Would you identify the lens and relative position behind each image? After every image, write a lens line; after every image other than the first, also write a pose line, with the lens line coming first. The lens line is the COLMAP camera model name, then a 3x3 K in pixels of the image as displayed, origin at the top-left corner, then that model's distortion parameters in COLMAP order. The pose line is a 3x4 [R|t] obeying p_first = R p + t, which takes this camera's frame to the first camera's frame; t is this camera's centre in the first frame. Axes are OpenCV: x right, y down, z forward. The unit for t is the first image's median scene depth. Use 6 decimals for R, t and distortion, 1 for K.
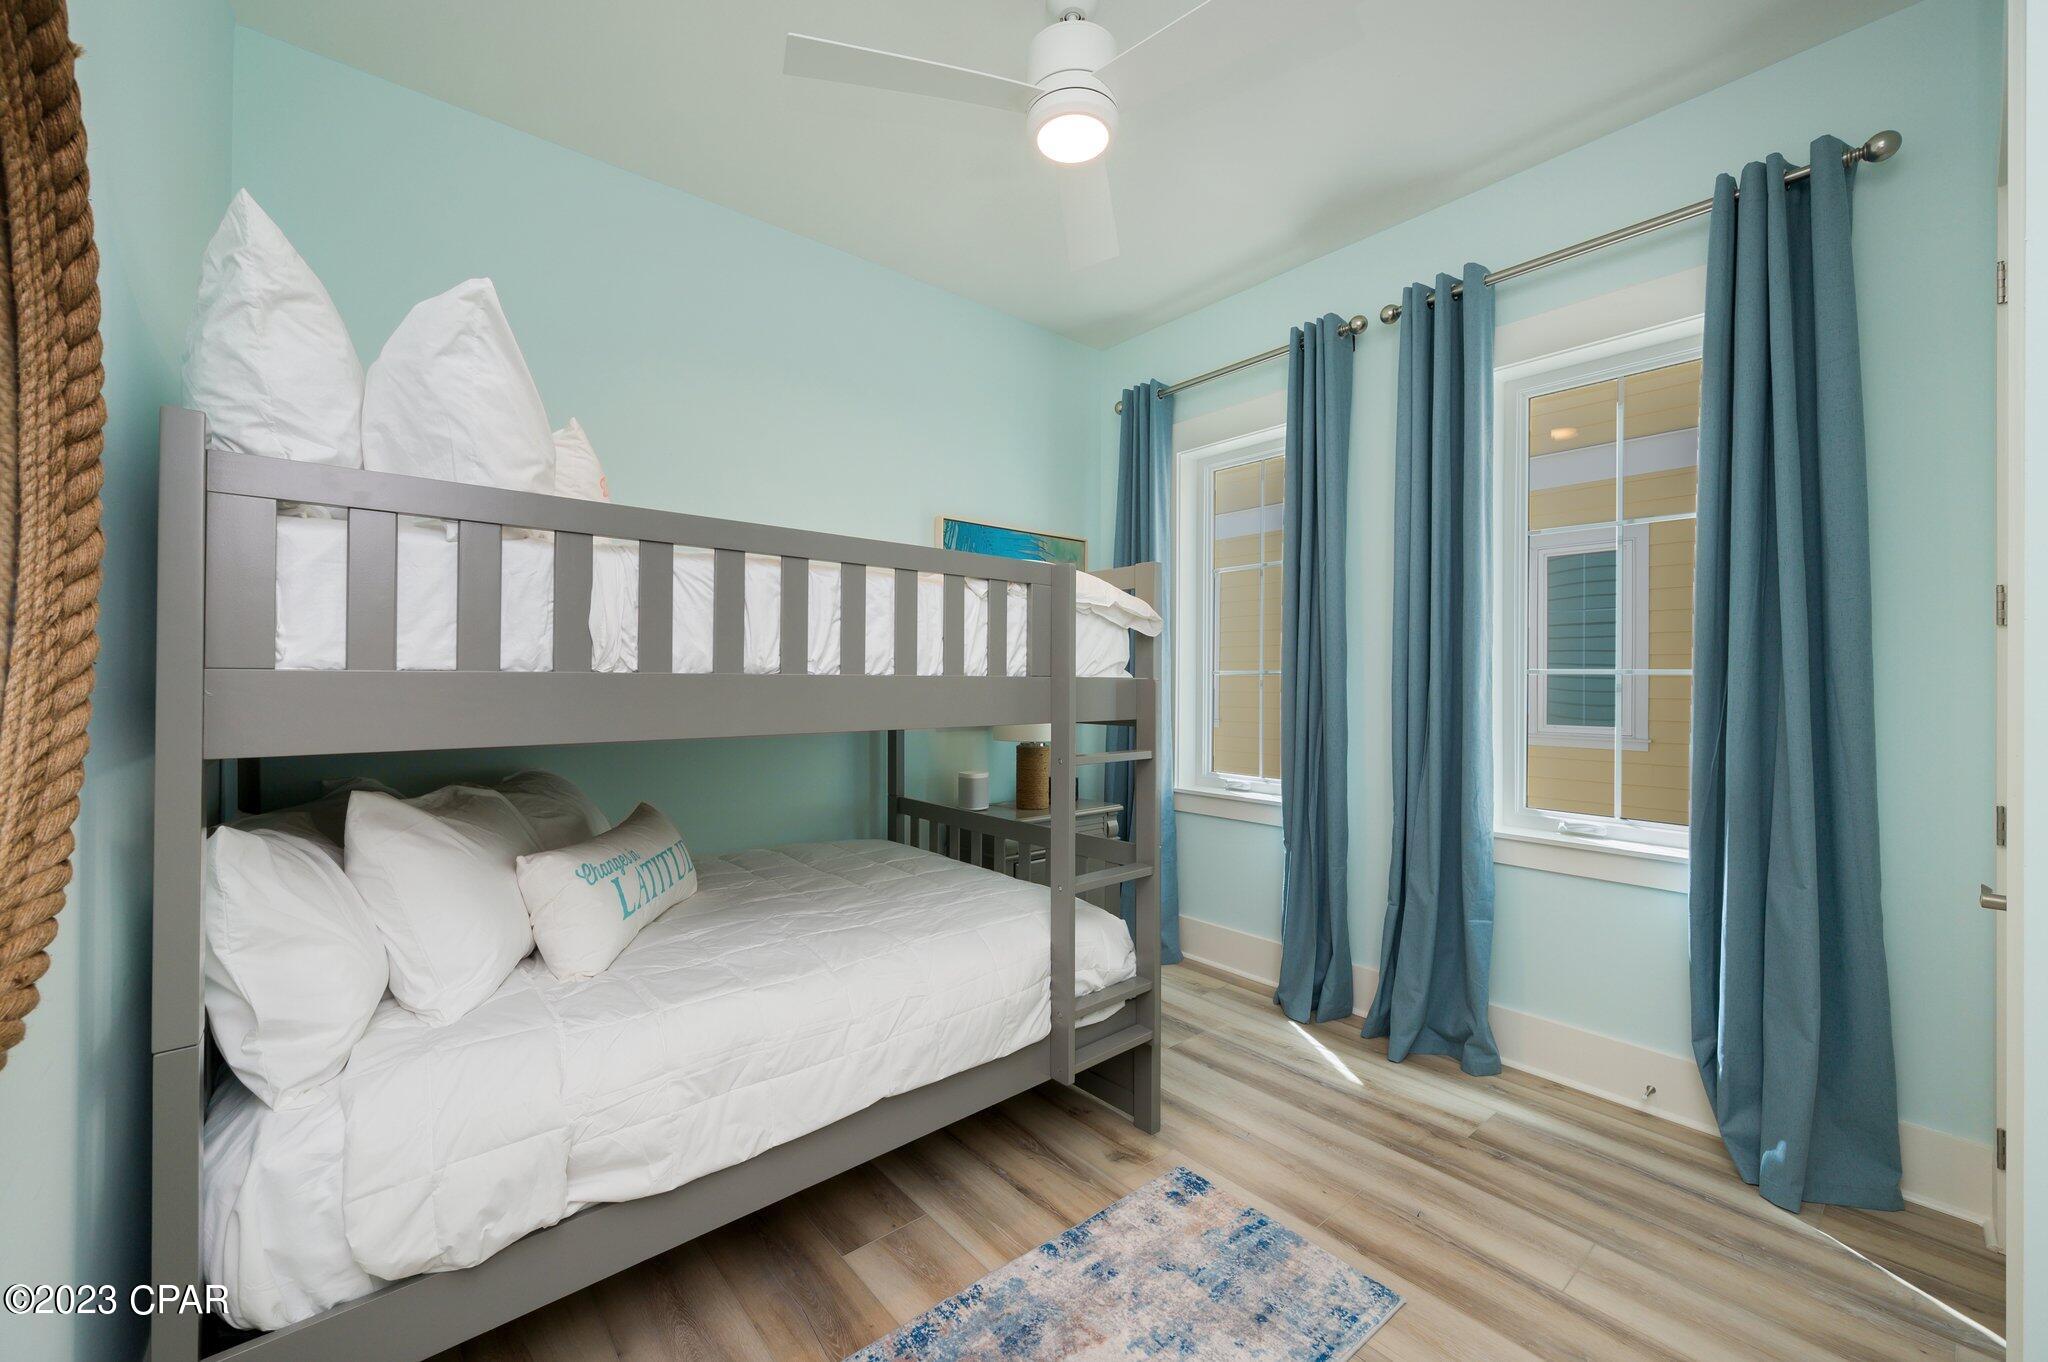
lens RADIAL K [[817.6, 0, 1021.3], [0, 817.6, 673.7], [0, 0, 1]] dist [0.015386, 0.000281]
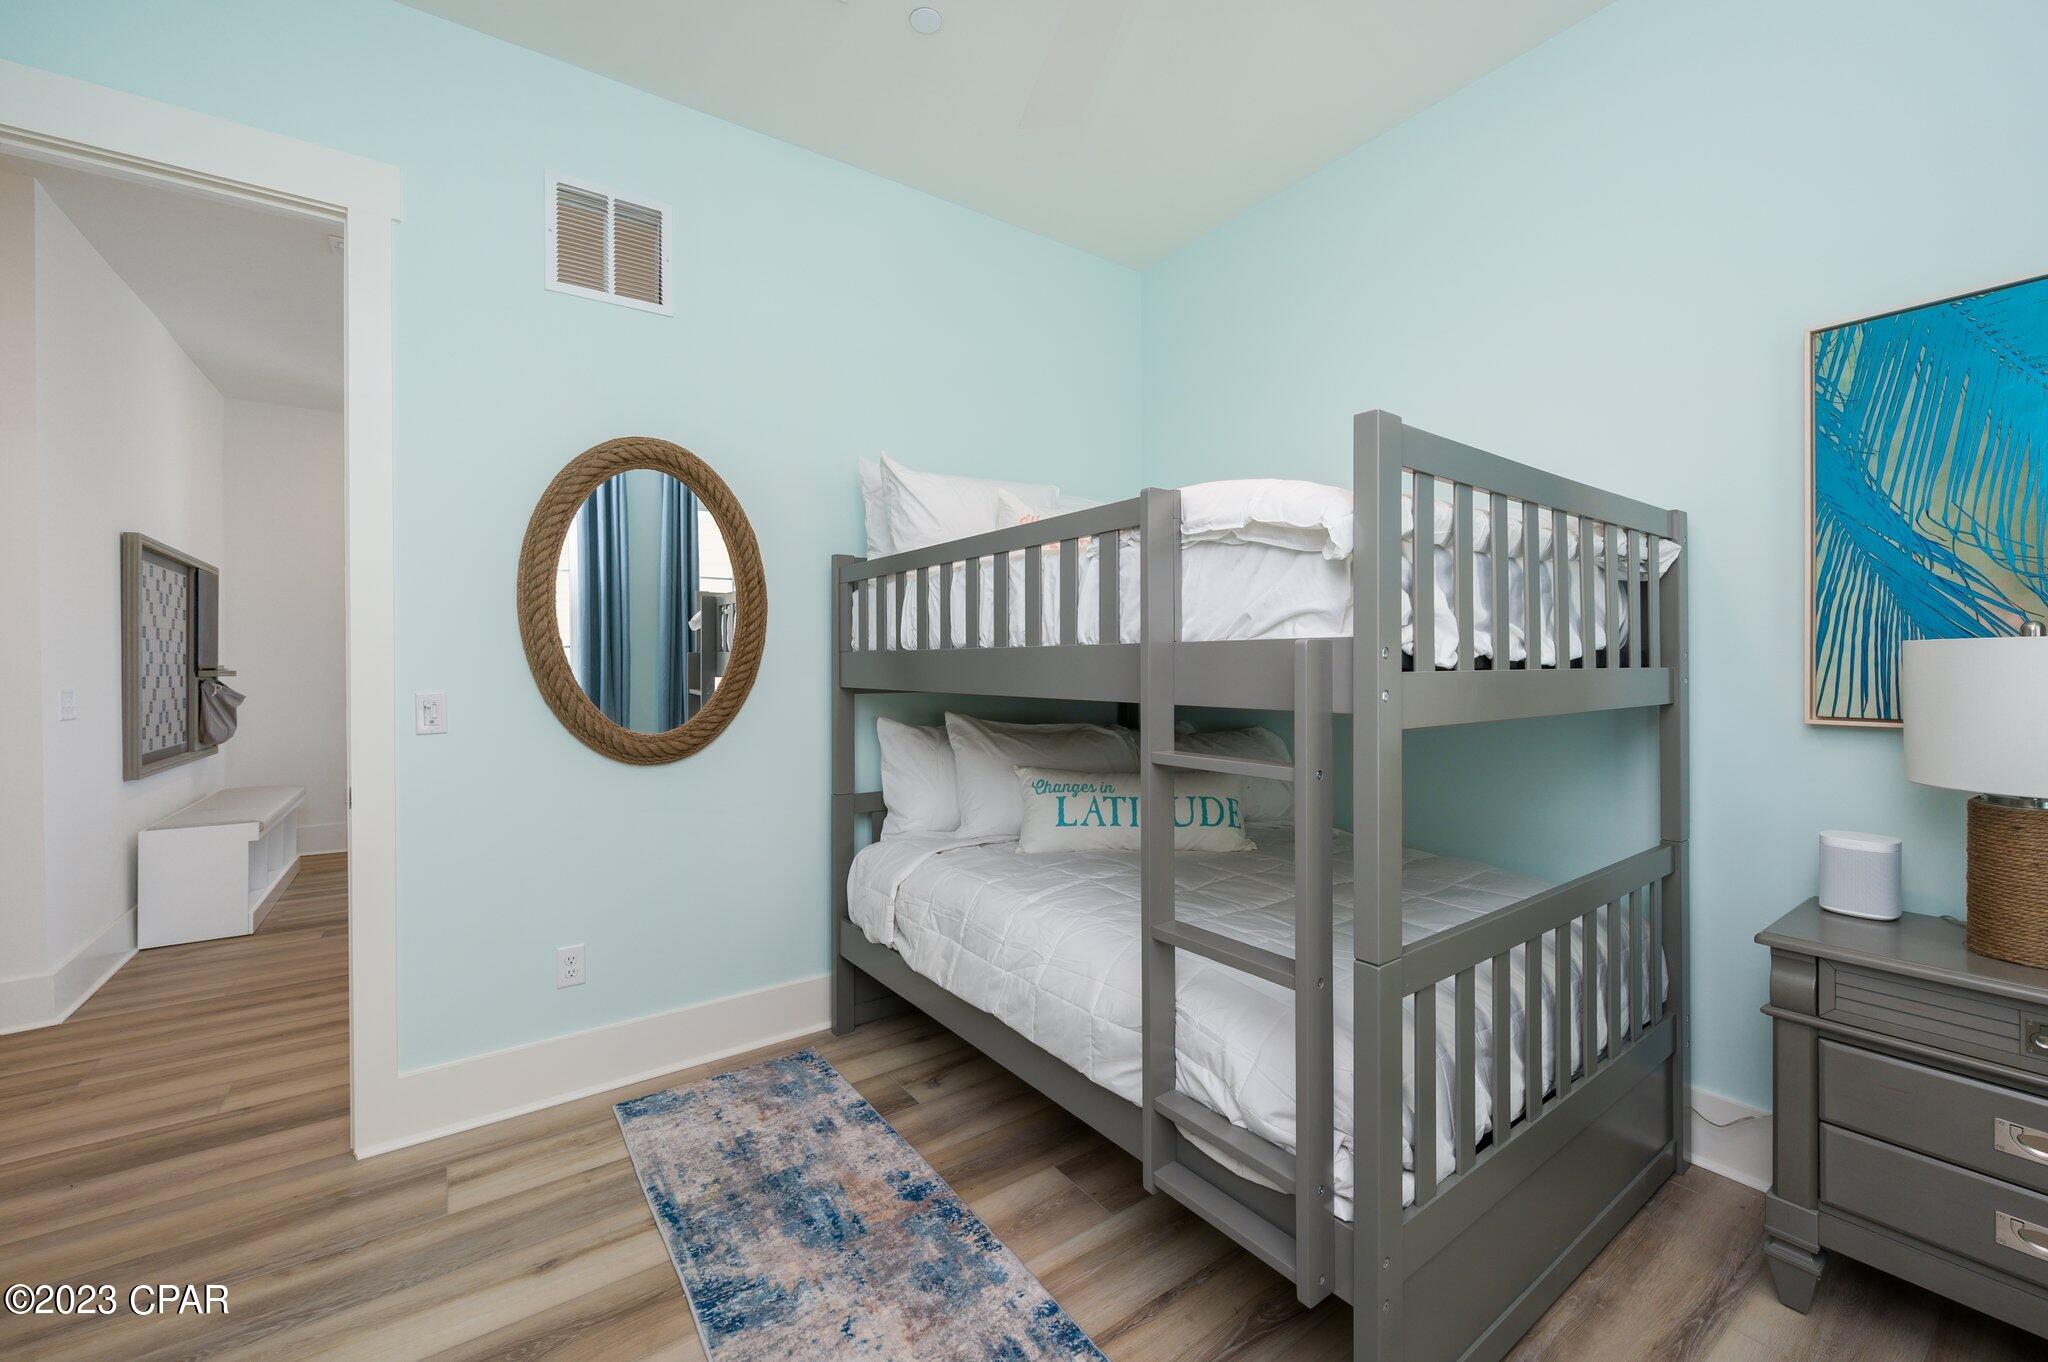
lens RADIAL K [[817.6, 0, 1021.3], [0, 817.6, 673.7], [0, 0, 1]] dist [0.015386, 0.000281]
pose [[-0.079398, 0.005996, -0.996825, 0.915794], [0.001617, 0.999981, 0.005886, 0.033080], [0.996842, -0.001145, -0.079406, 1.072448]]
